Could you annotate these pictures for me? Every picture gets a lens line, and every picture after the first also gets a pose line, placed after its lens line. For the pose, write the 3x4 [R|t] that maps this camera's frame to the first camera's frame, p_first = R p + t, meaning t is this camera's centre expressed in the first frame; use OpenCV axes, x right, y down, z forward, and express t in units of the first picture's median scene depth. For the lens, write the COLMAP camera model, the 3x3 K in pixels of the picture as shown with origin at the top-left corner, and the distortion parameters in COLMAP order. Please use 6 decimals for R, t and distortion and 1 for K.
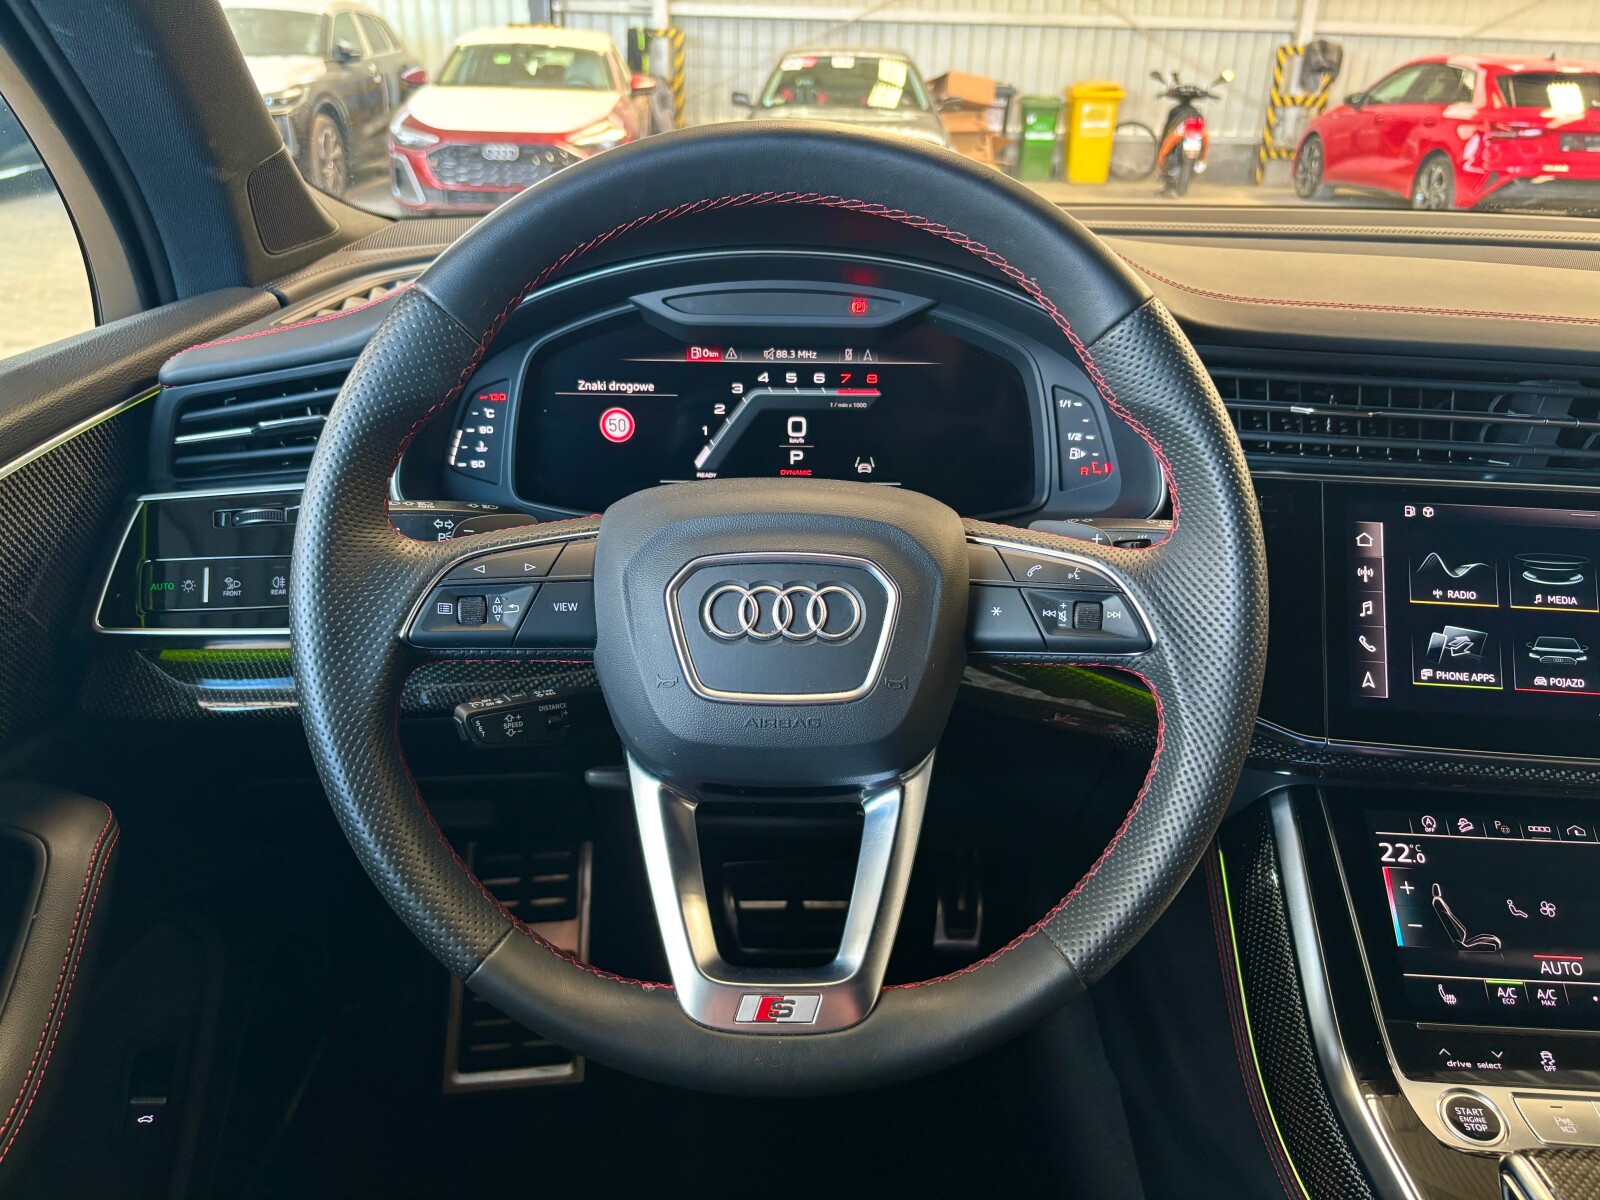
lens RADIAL K [[1237.7, 0, 799.4], [0, 1237.7, 595.1], [0, 0, 1]] dist [0.034063, -0.037042]
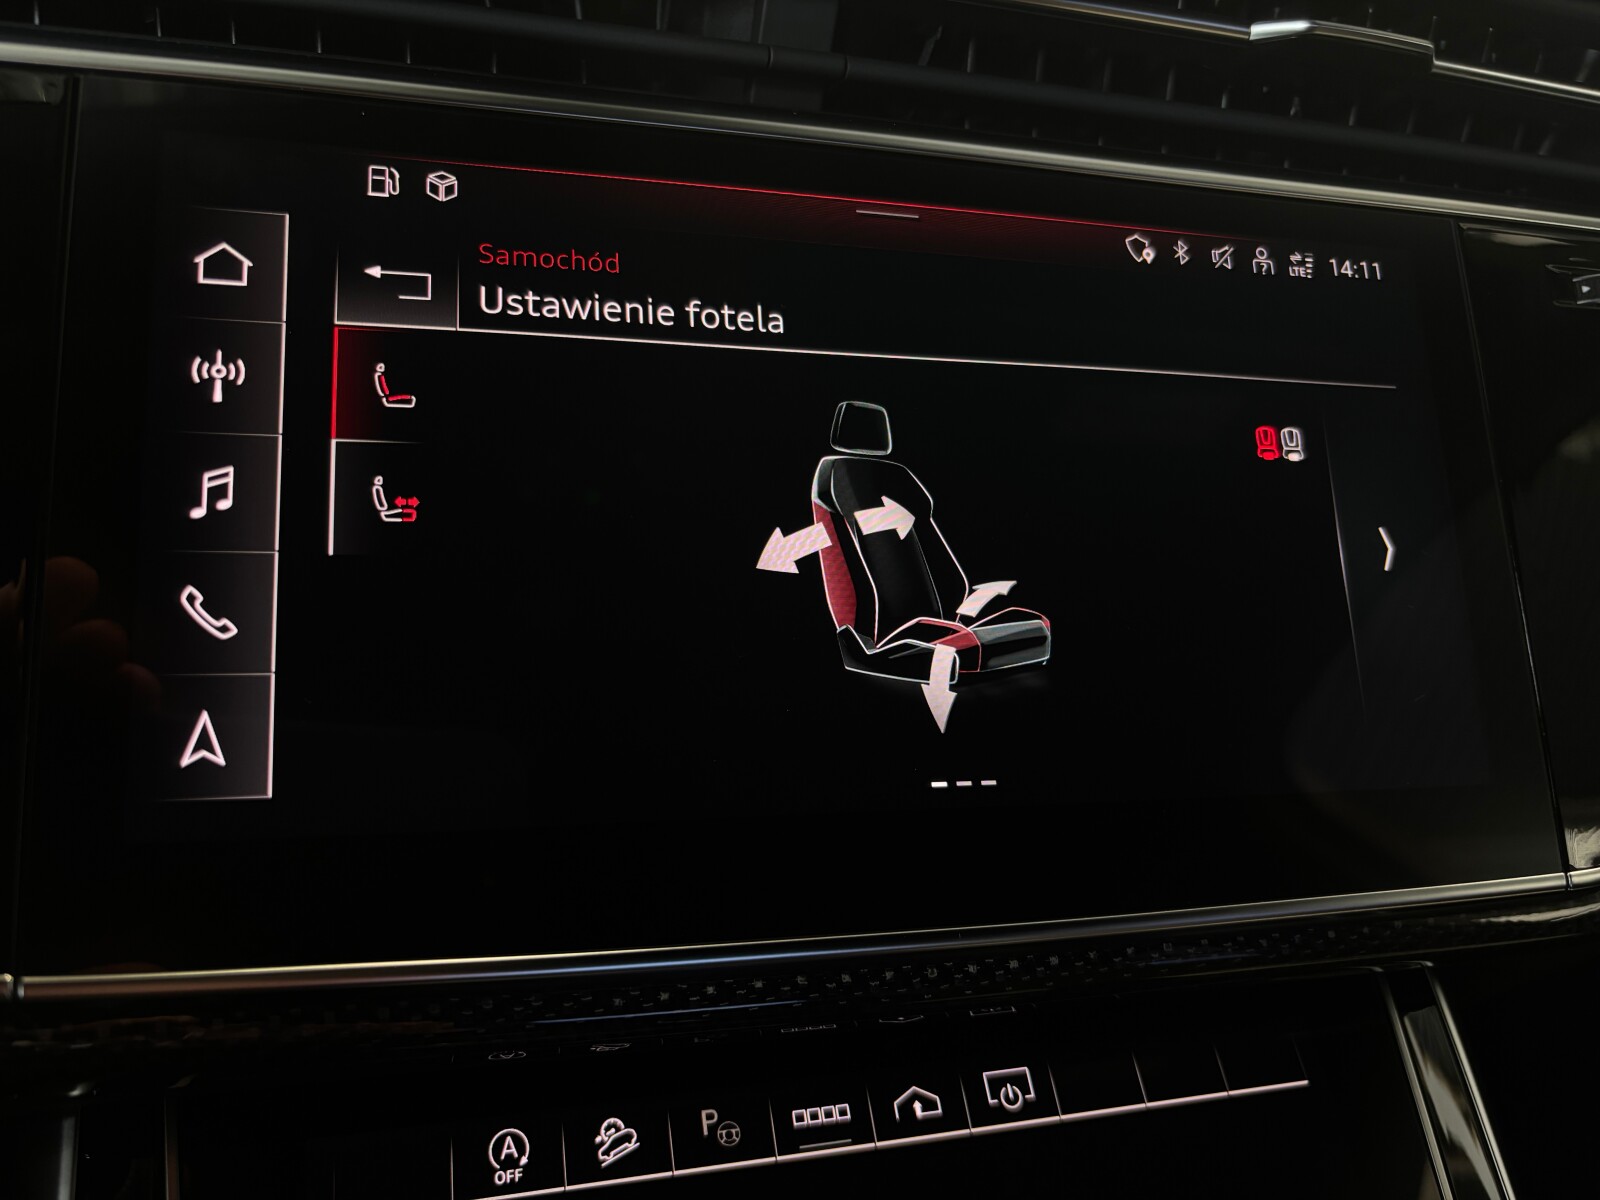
lens RADIAL K [[1237.7, 0, 803.8], [0, 1237.7, 609.7], [0, 0, 1]] dist [0.034063, -0.037042]
pose [[0.946621, -0.050927, 0.318300, 0.481456], [0.048826, 0.998701, 0.014582, 0.039935], [-0.318629, 0.001738, 0.947878, 0.665516]]
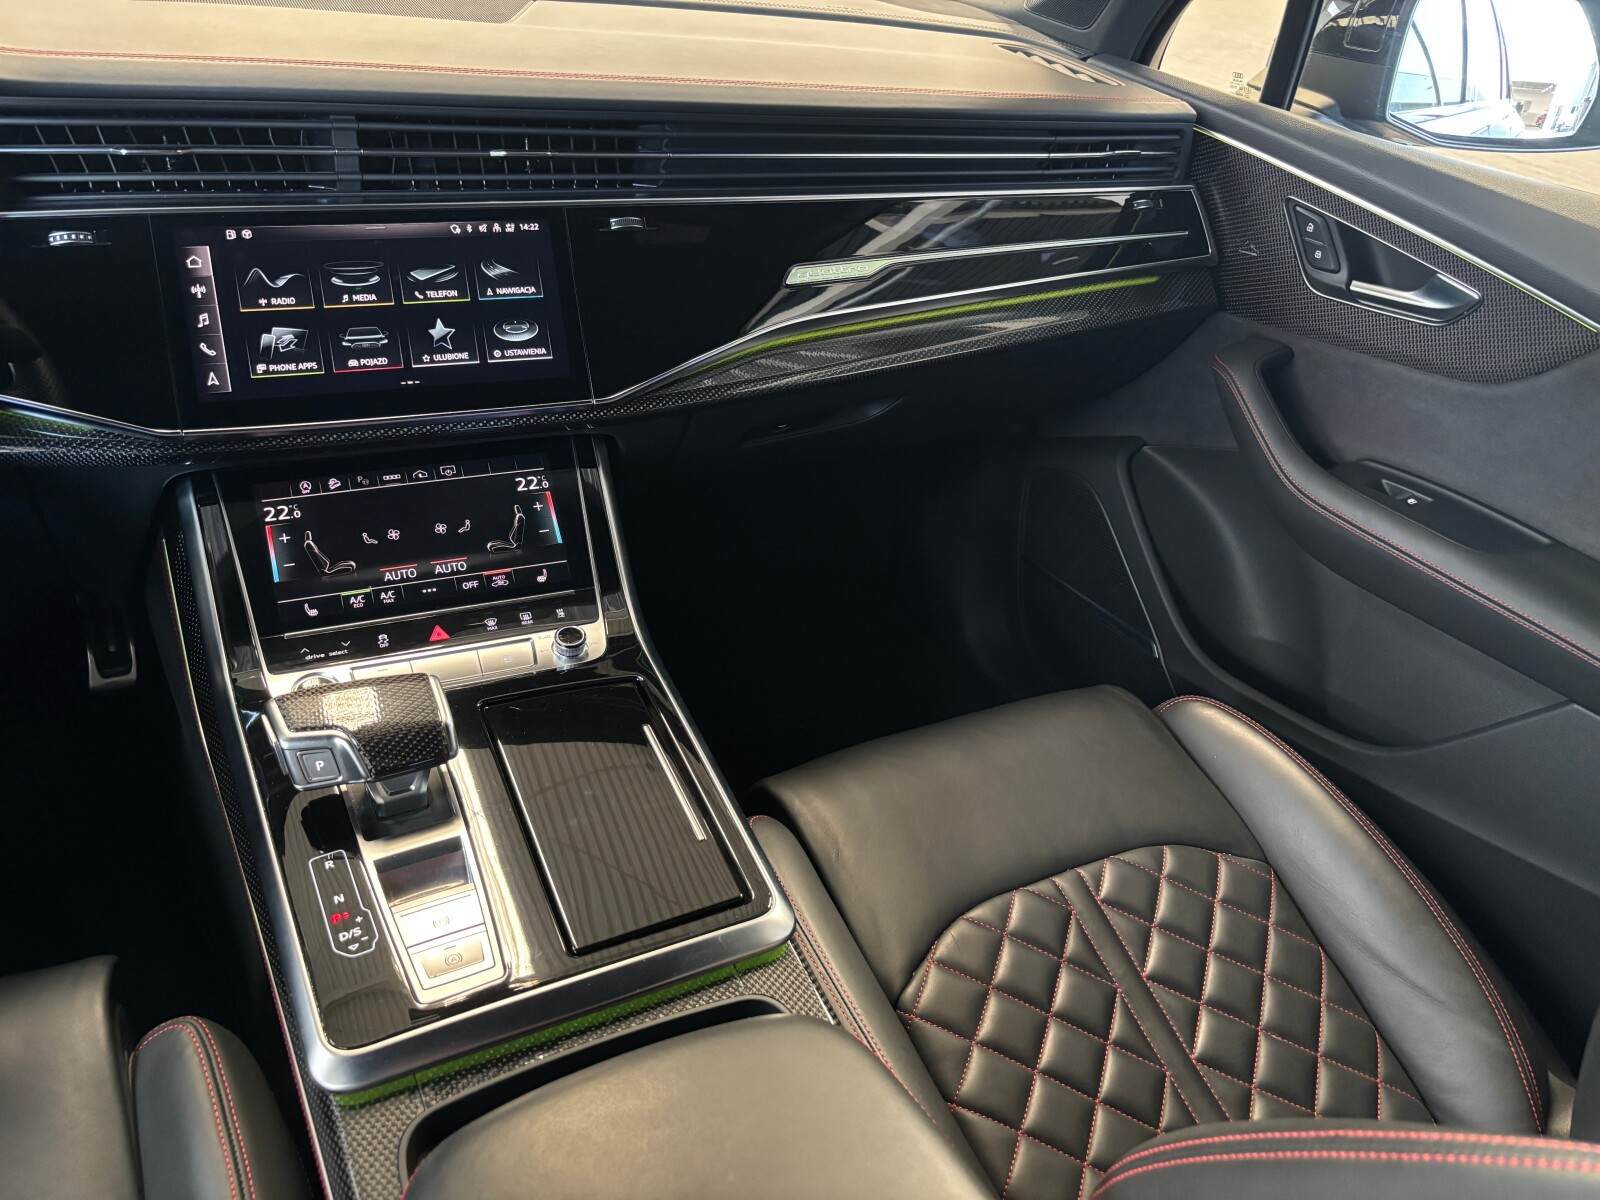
lens RADIAL K [[1237.7, 0, 810.5], [0, 1237.7, 606.8], [0, 0, 1]] dist [0.034063, -0.037042]
pose [[0.893488, -0.200584, 0.401802, 0.430766], [0.114313, 0.966821, 0.228451, 0.070024], [-0.434294, -0.158187, 0.886773, -0.376171]]
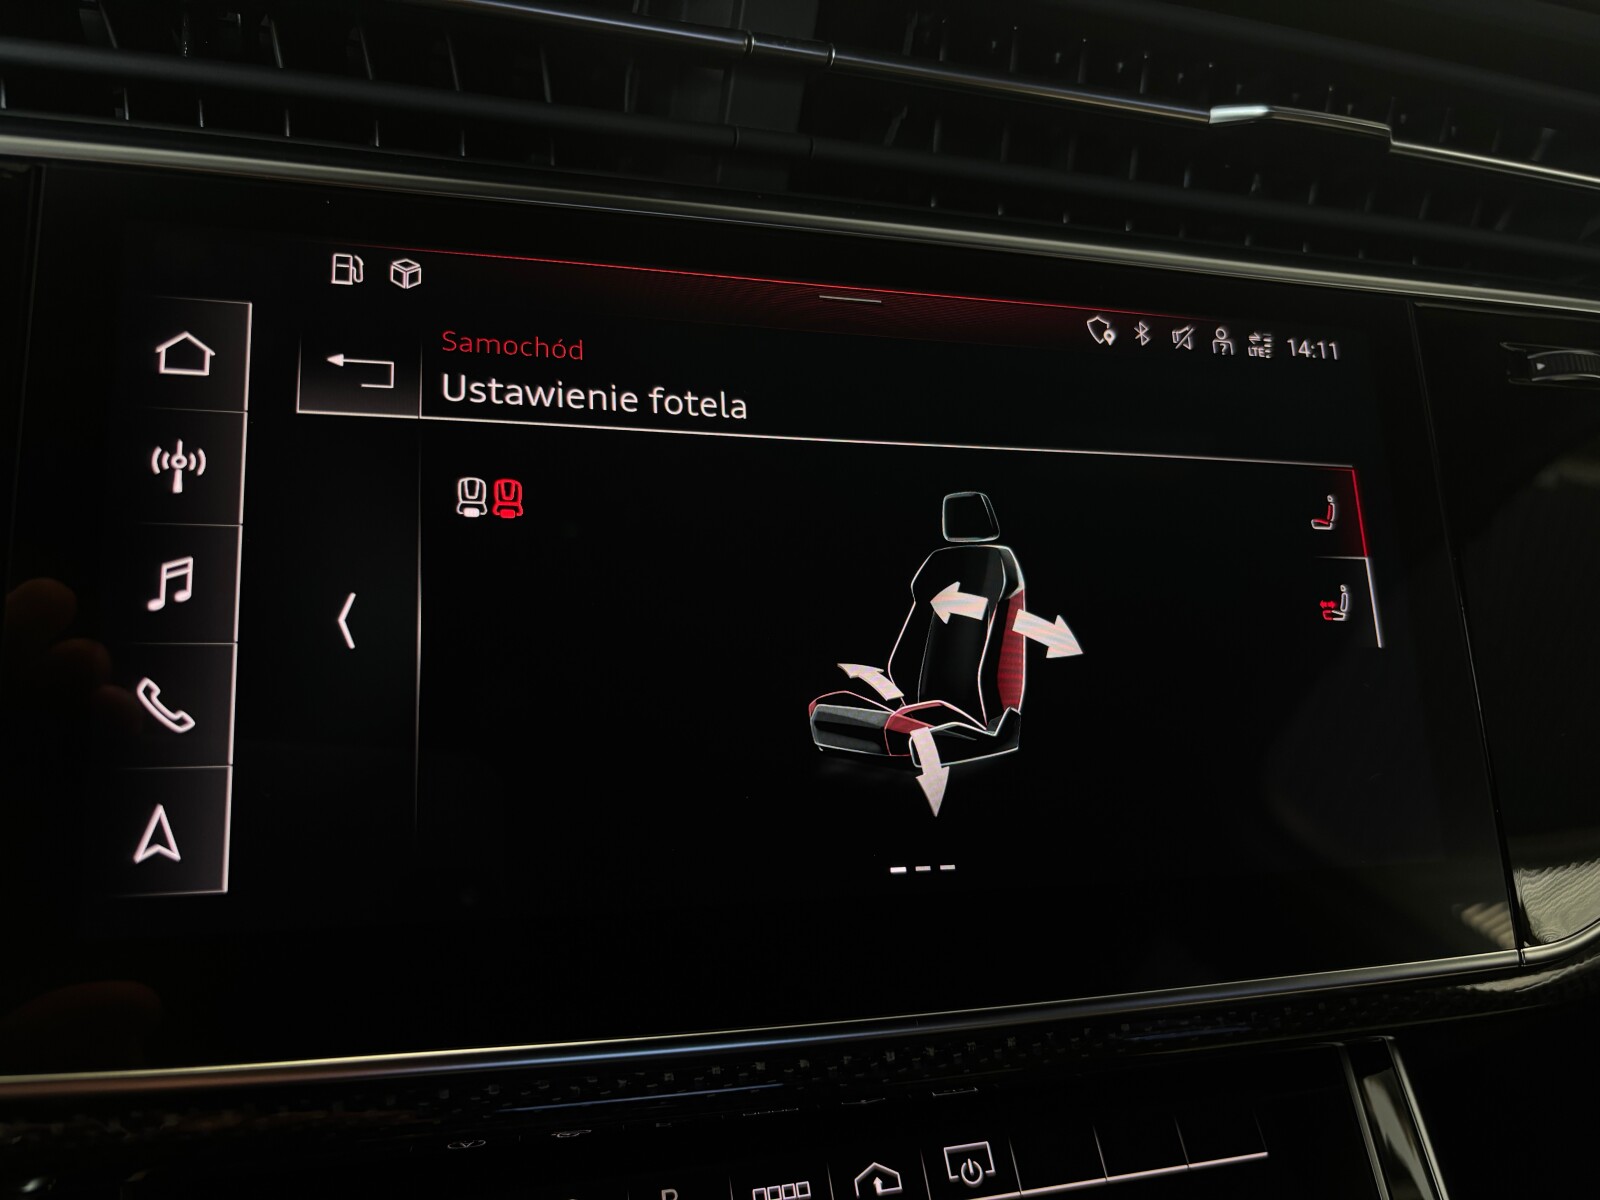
lens RADIAL K [[1237.7, 0, 806.8], [0, 1237.7, 611.8], [0, 0, 1]] dist [0.034063, -0.037042]
pose [[0.942030, -0.043587, 0.332685, 0.487358], [0.044112, 0.999009, 0.005979, 0.021816], [-0.332615, 0.009043, 0.943019, 0.661222]]
